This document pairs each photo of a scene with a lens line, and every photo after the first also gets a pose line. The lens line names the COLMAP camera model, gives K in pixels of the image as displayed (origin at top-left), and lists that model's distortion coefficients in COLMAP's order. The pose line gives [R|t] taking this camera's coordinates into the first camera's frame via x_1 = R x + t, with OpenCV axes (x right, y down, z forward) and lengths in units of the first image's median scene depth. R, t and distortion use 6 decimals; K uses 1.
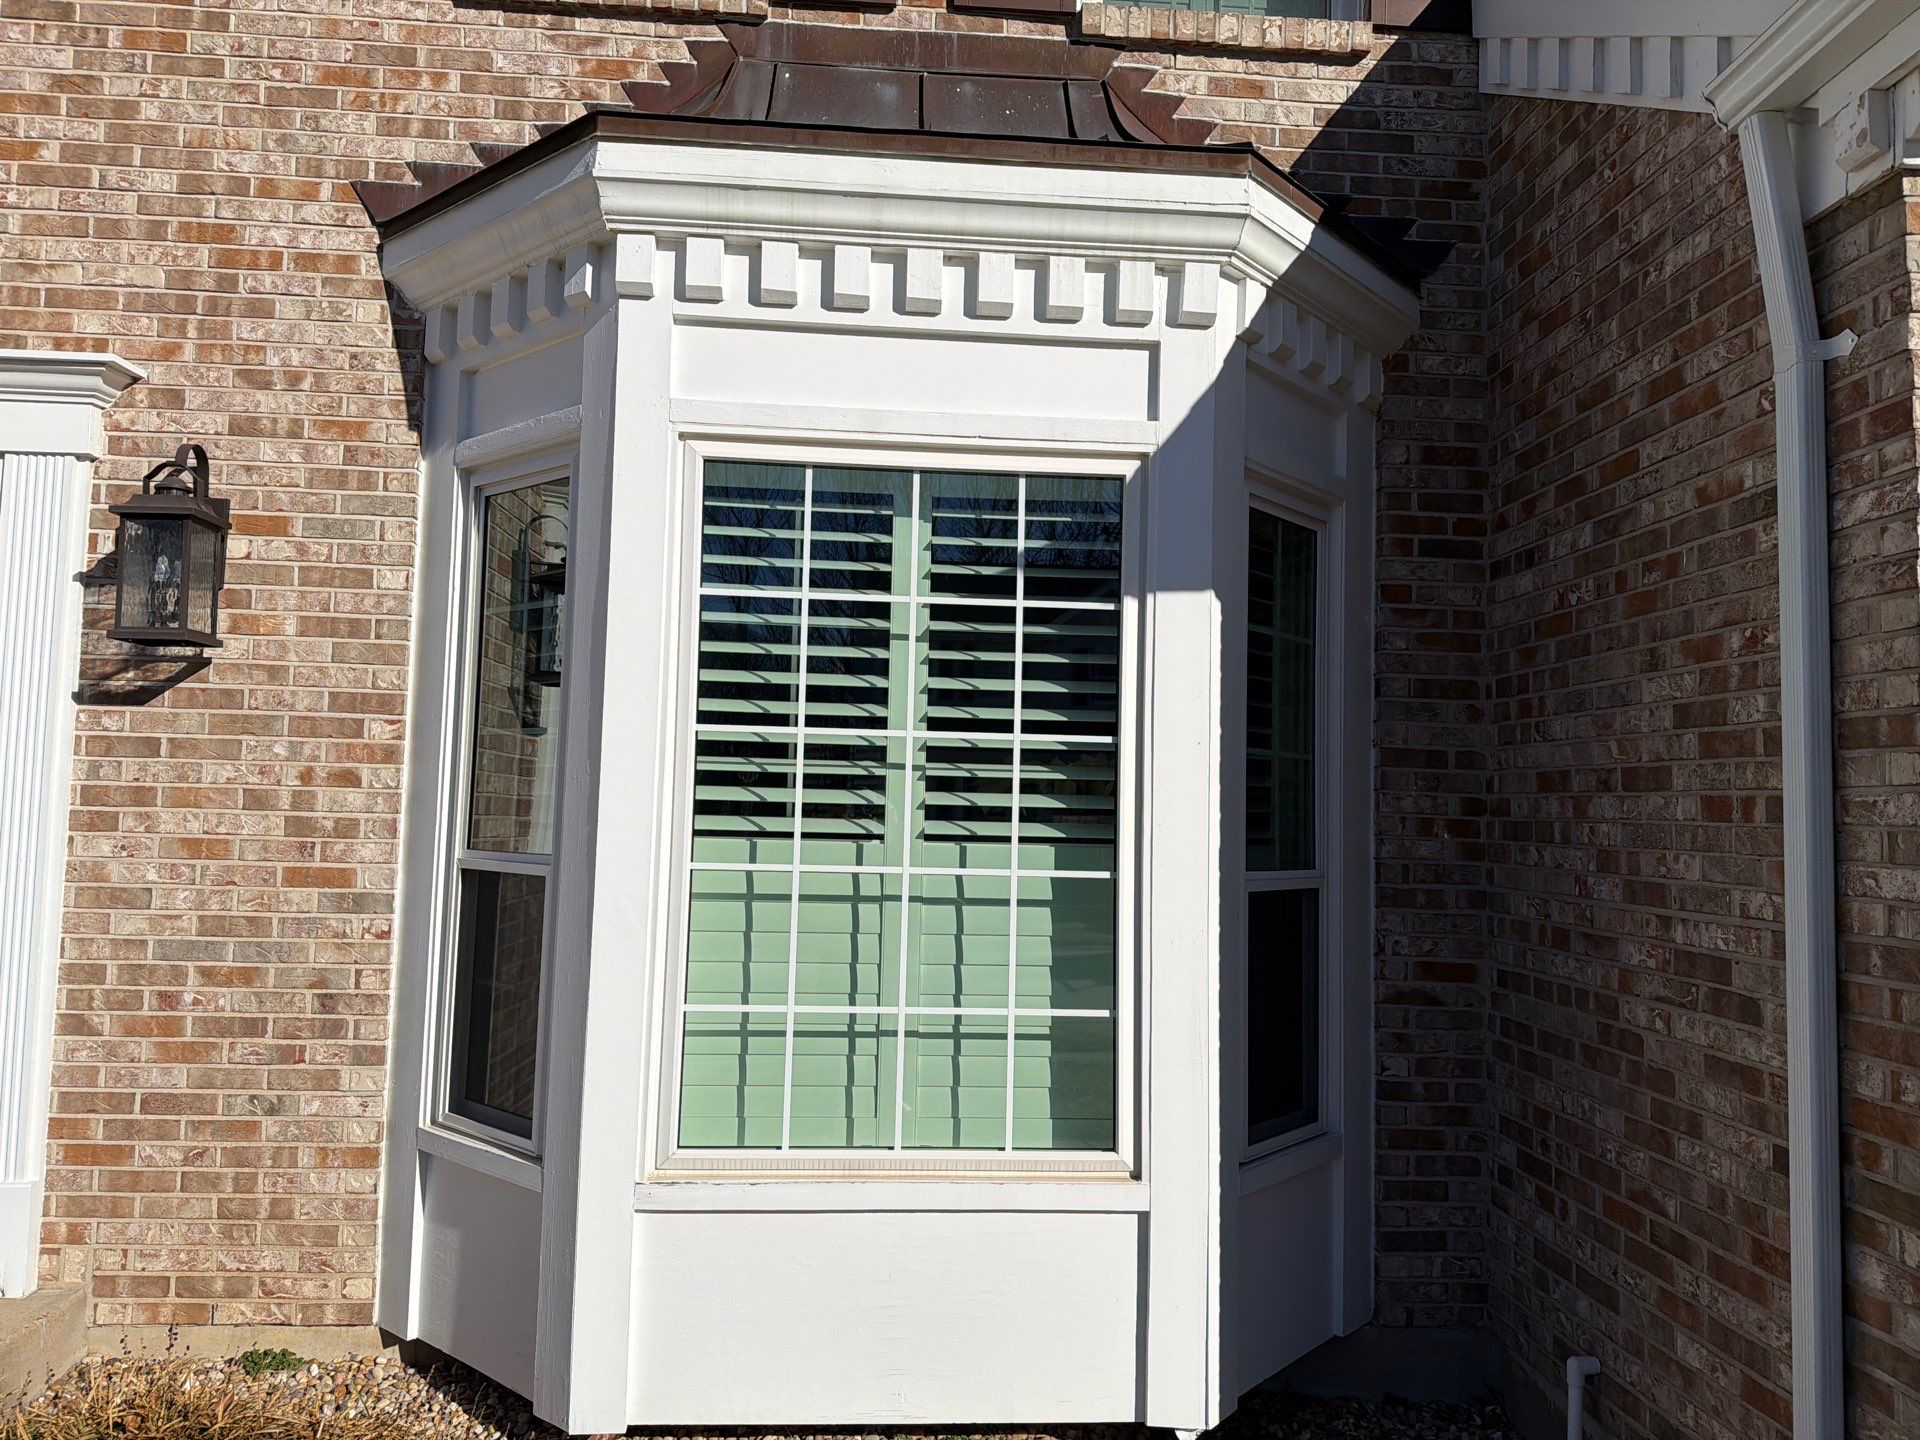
lens RADIAL K [[1358.1, 0, 961.3], [0, 1358.1, 728.4], [0, 0, 1]] dist [0.050233, -0.060906]
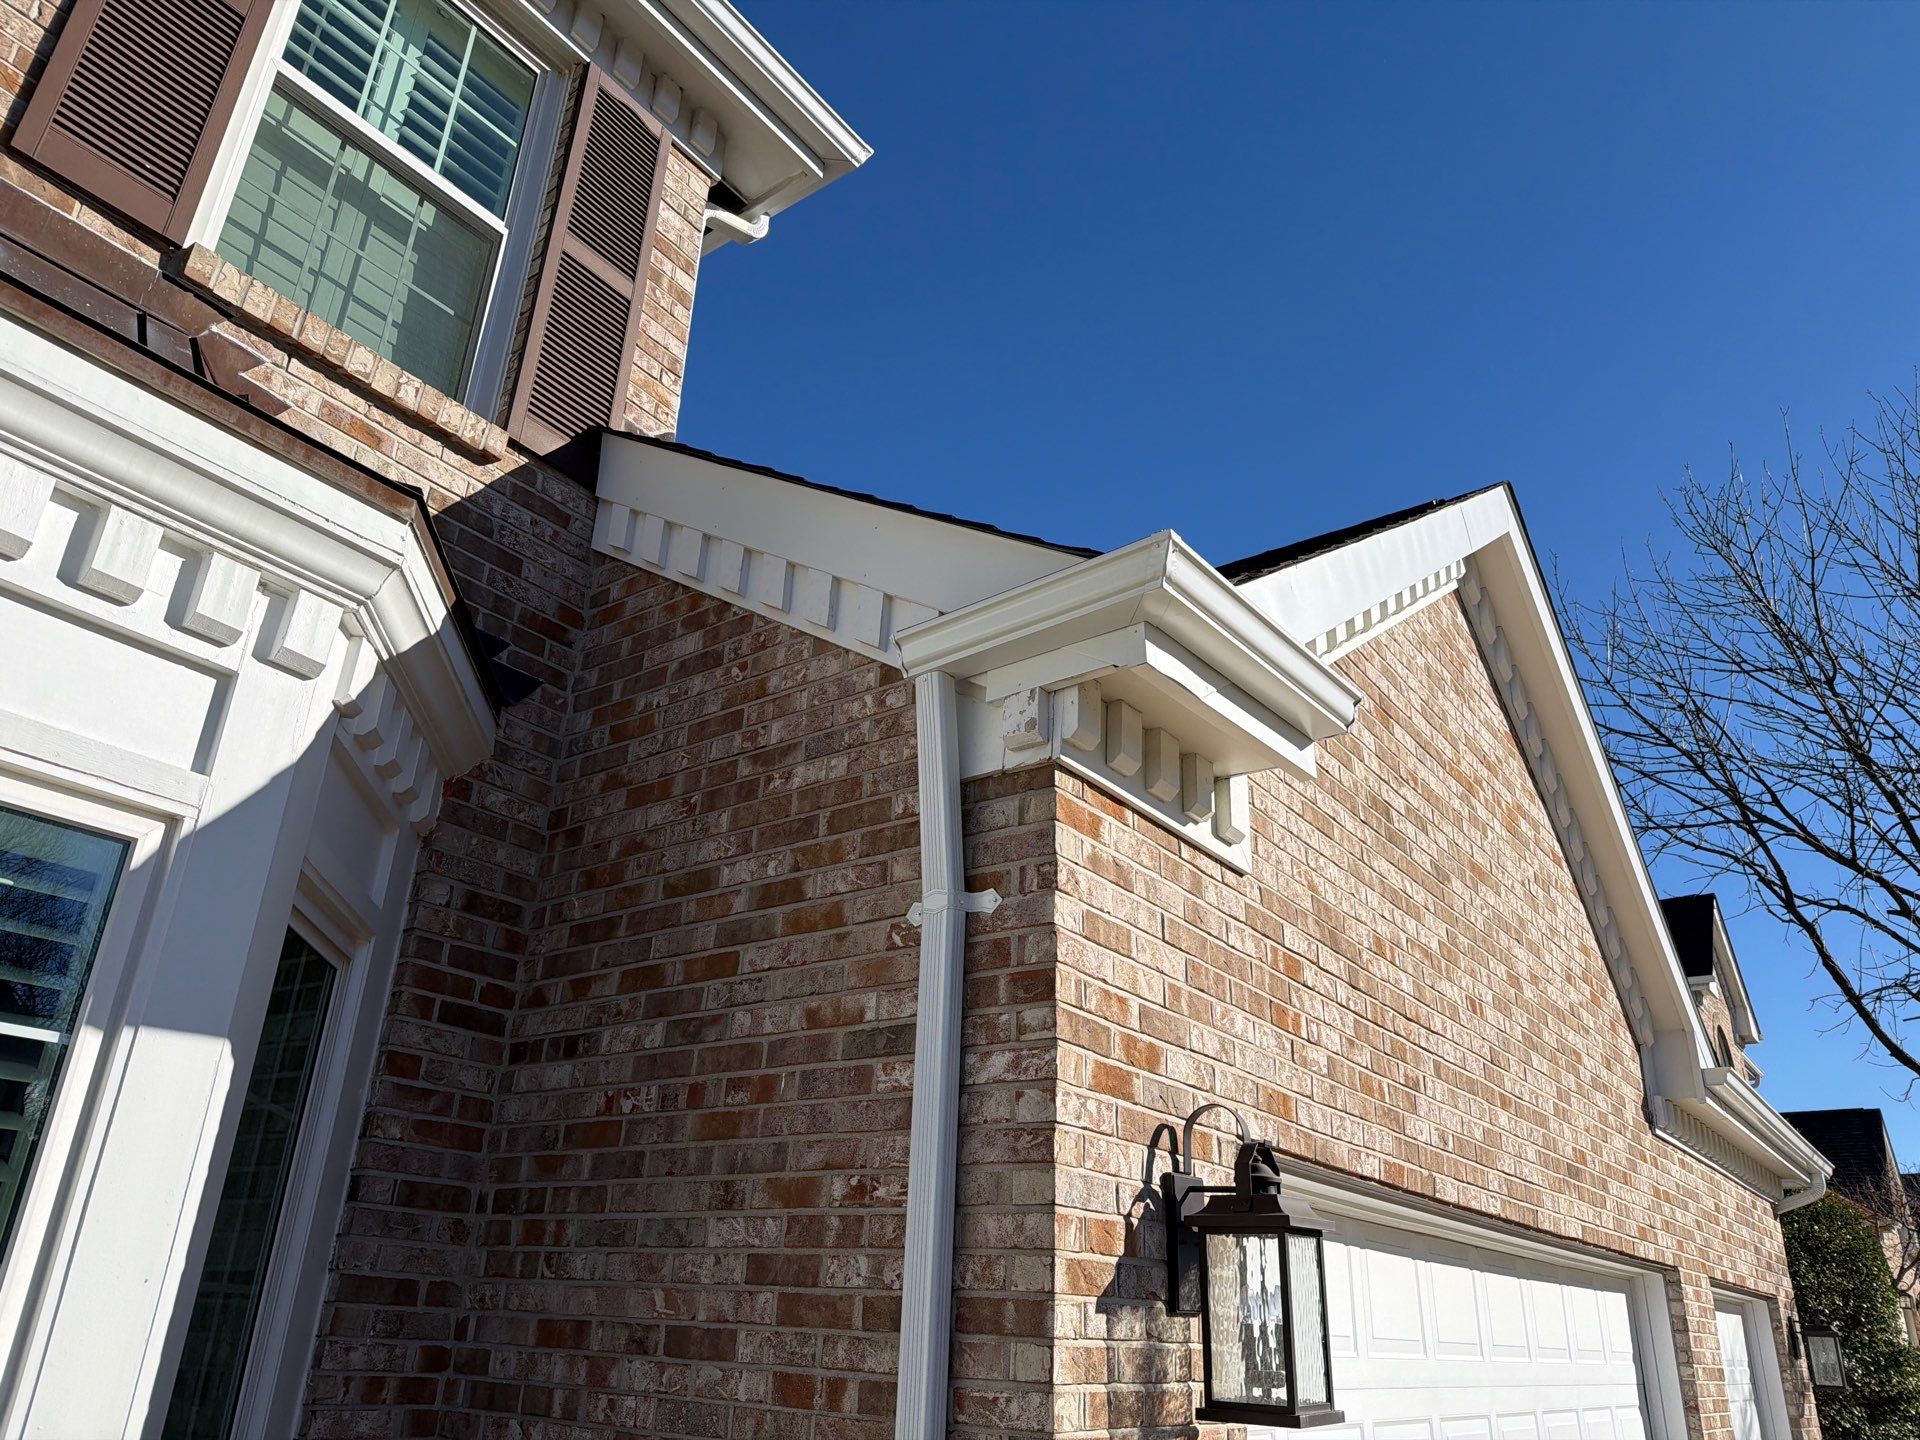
lens RADIAL K [[1358.1, 0, 971.1], [0, 1358.1, 724.9], [0, 0, 1]] dist [0.050233, -0.060906]
pose [[0.654059, 0.311047, 0.689534, -0.089317], [-0.073364, 0.933333, -0.351435, -0.032764], [-0.752878, 0.179273, 0.633274, 0.254184]]
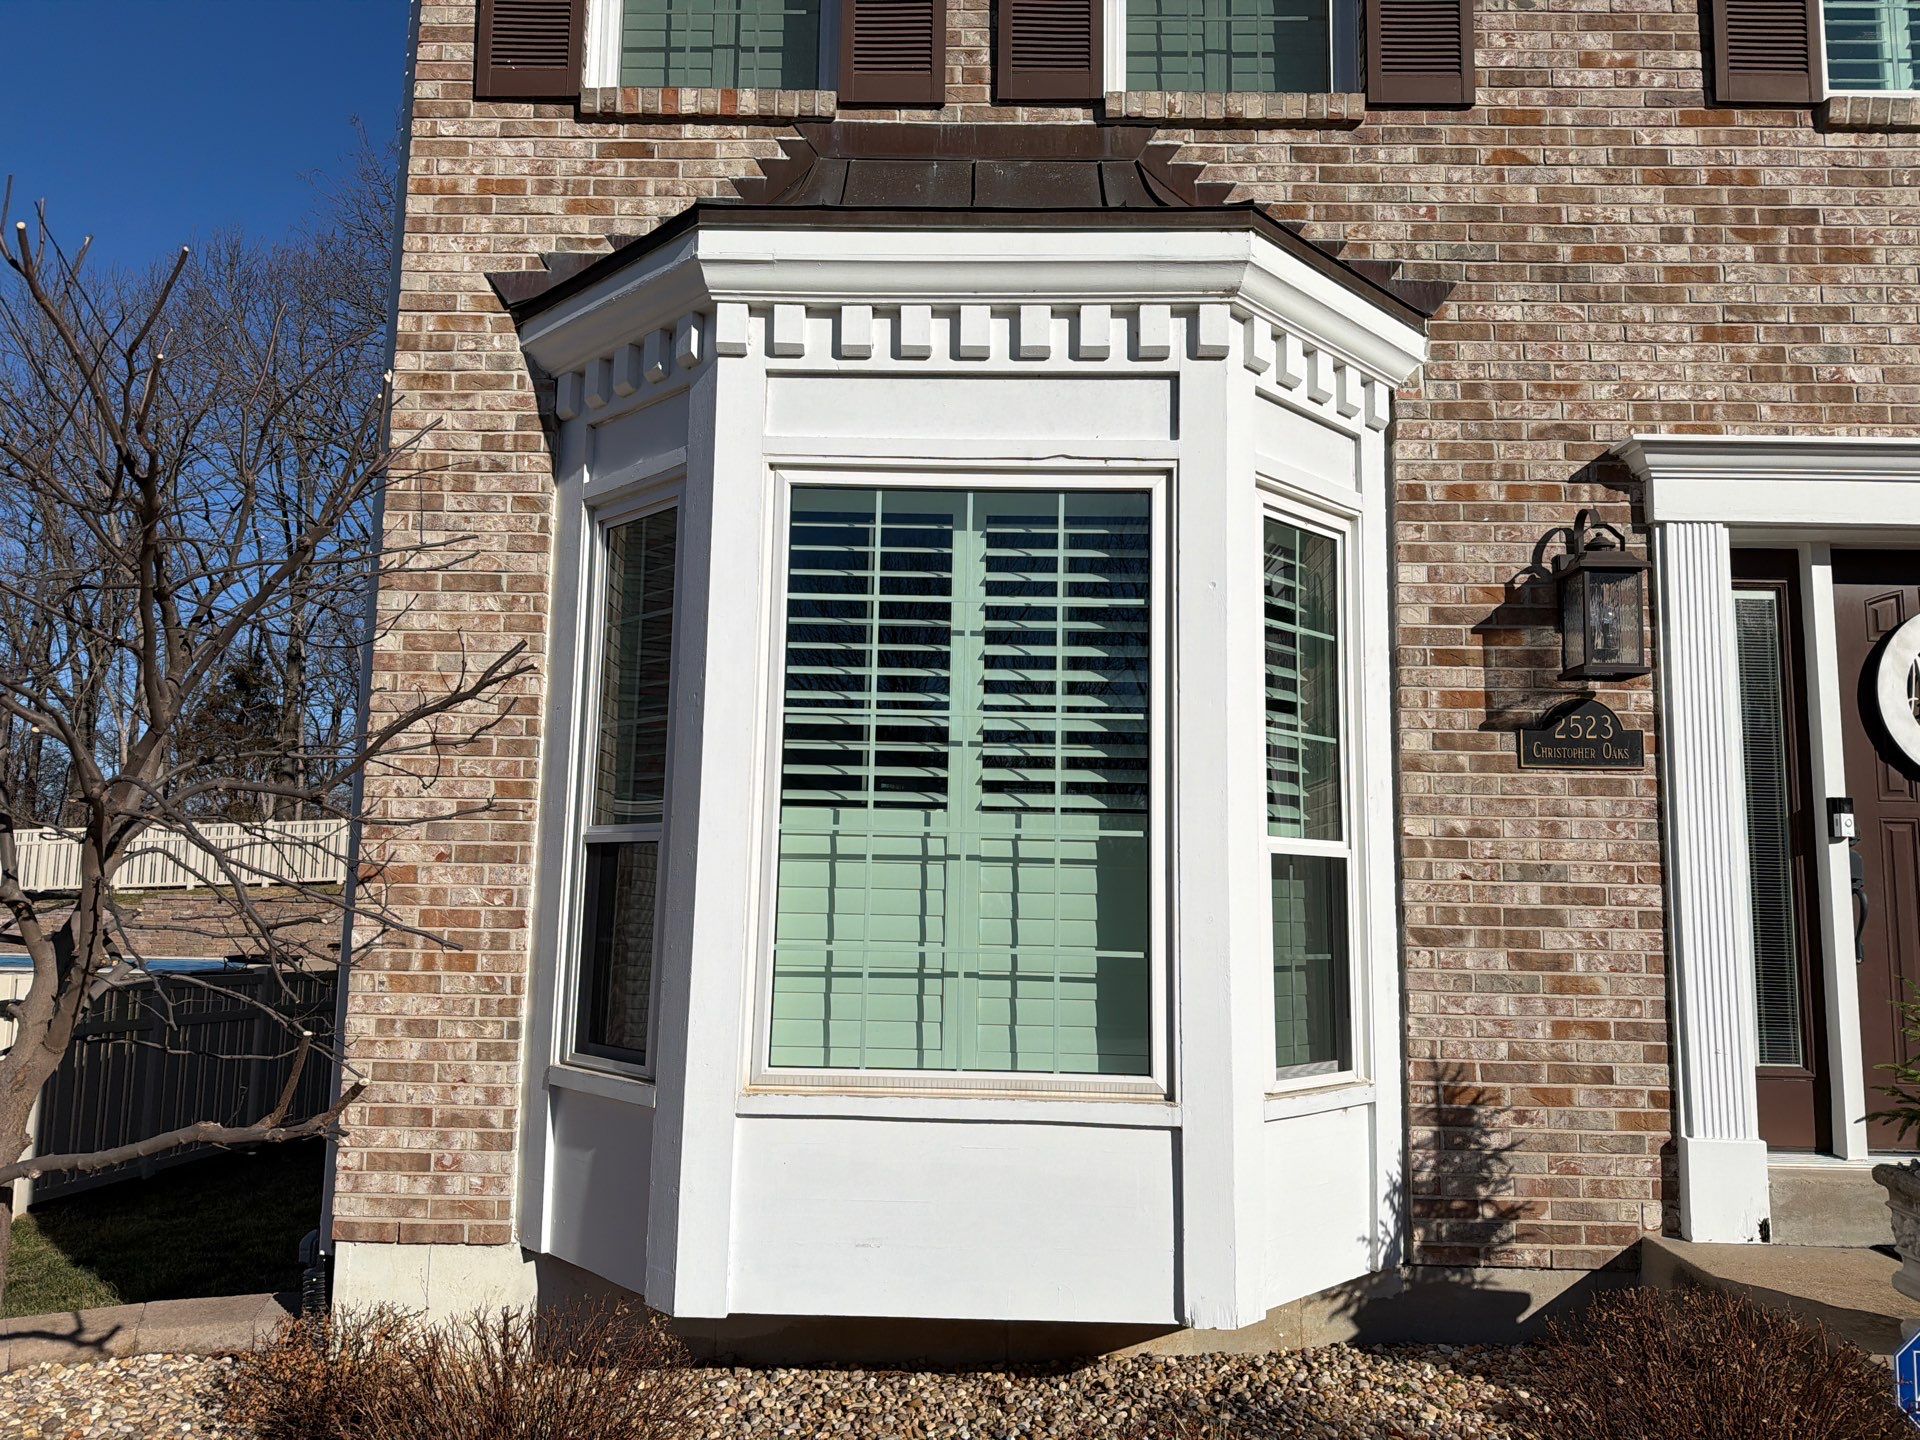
lens RADIAL K [[1358.1, 0, 949.7], [0, 1358.1, 704.9], [0, 0, 1]] dist [0.050233, -0.060906]
pose [[0.996336, -0.019223, -0.083335, 0.042644], [0.013773, 0.997758, -0.065490, 0.068722], [0.084407, 0.064102, 0.994367, -0.142486]]
